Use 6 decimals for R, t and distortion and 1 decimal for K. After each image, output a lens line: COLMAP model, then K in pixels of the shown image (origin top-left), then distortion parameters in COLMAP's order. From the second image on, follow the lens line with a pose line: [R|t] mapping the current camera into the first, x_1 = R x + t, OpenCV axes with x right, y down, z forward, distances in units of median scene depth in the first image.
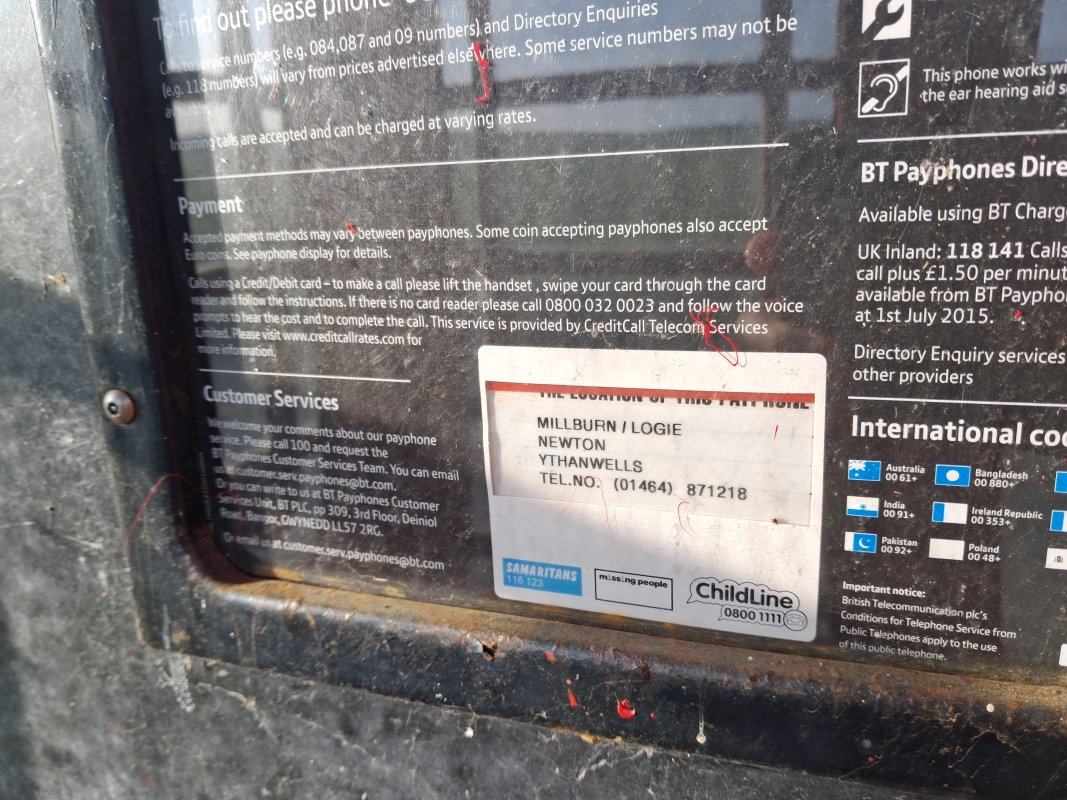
lens RADIAL K [[842.6, 0, 533.5], [0, 842.6, 400.0], [0, 0, 1]] dist [-0.055138, 0.000591]
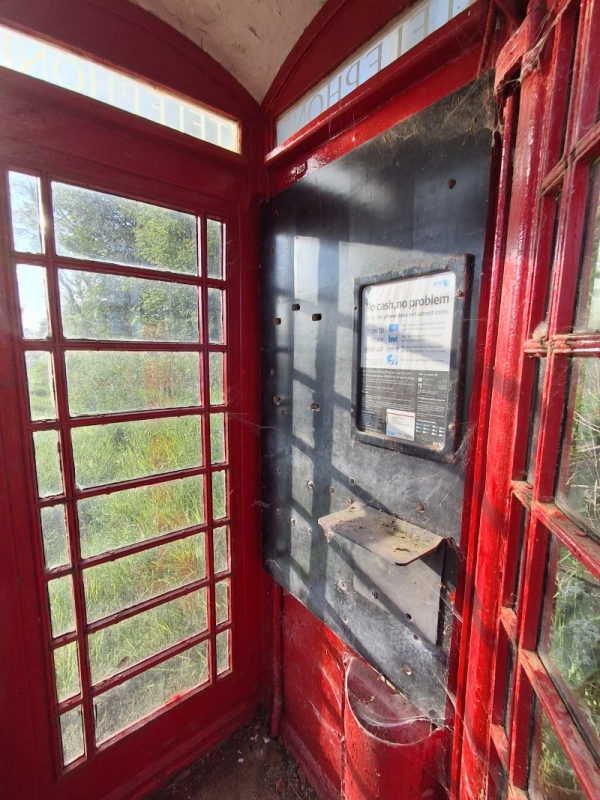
lens RADIAL K [[361.9, 0, 300.0], [0, 361.9, 400.0], [0, 0, 1]] dist [-0.000337, -0.000019]
pose [[0.855829, 0.113917, -0.504560, 1.195492], [-0.169675, 0.983301, -0.065796, 0.290600], [0.488639, 0.141921, 0.860866, -3.235988]]
